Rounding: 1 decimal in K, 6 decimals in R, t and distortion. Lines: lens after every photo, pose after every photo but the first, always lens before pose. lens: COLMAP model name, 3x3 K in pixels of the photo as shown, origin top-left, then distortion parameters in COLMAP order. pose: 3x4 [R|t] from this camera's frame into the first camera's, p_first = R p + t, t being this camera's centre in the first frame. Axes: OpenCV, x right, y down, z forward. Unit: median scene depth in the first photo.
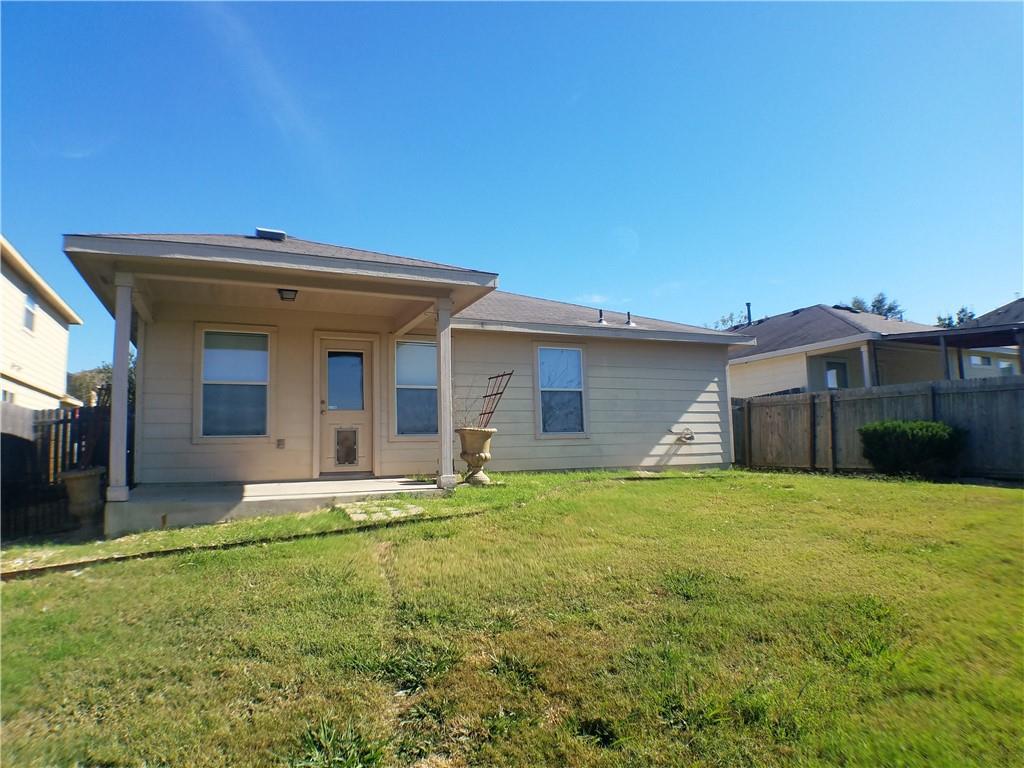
lens RADIAL K [[620.6, 0, 512.0], [0, 620.6, 384.0], [0, 0, 1]] dist [-0.009482, -0.117196]
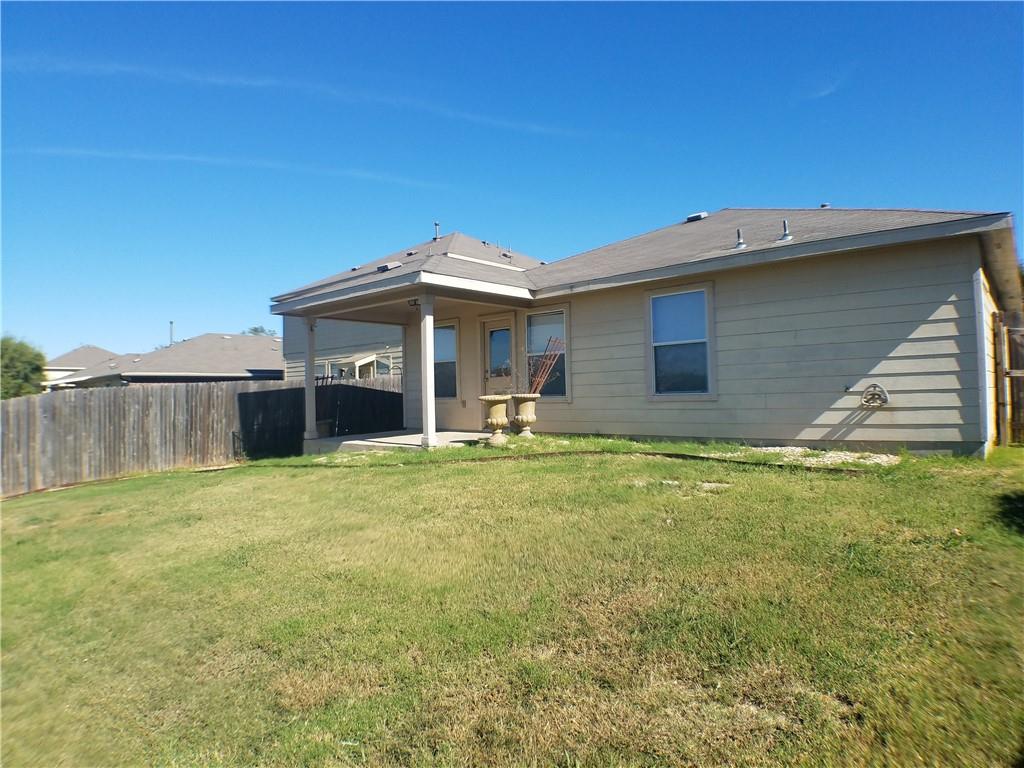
lens RADIAL K [[620.6, 0, 512.0], [0, 620.6, 384.0], [0, 0, 1]] dist [-0.009482, -0.117196]
pose [[0.397117, -0.009797, -0.917716, 0.723611], [0.099781, 0.994477, 0.032561, 0.014142], [0.912328, -0.104501, 0.395901, 0.428852]]
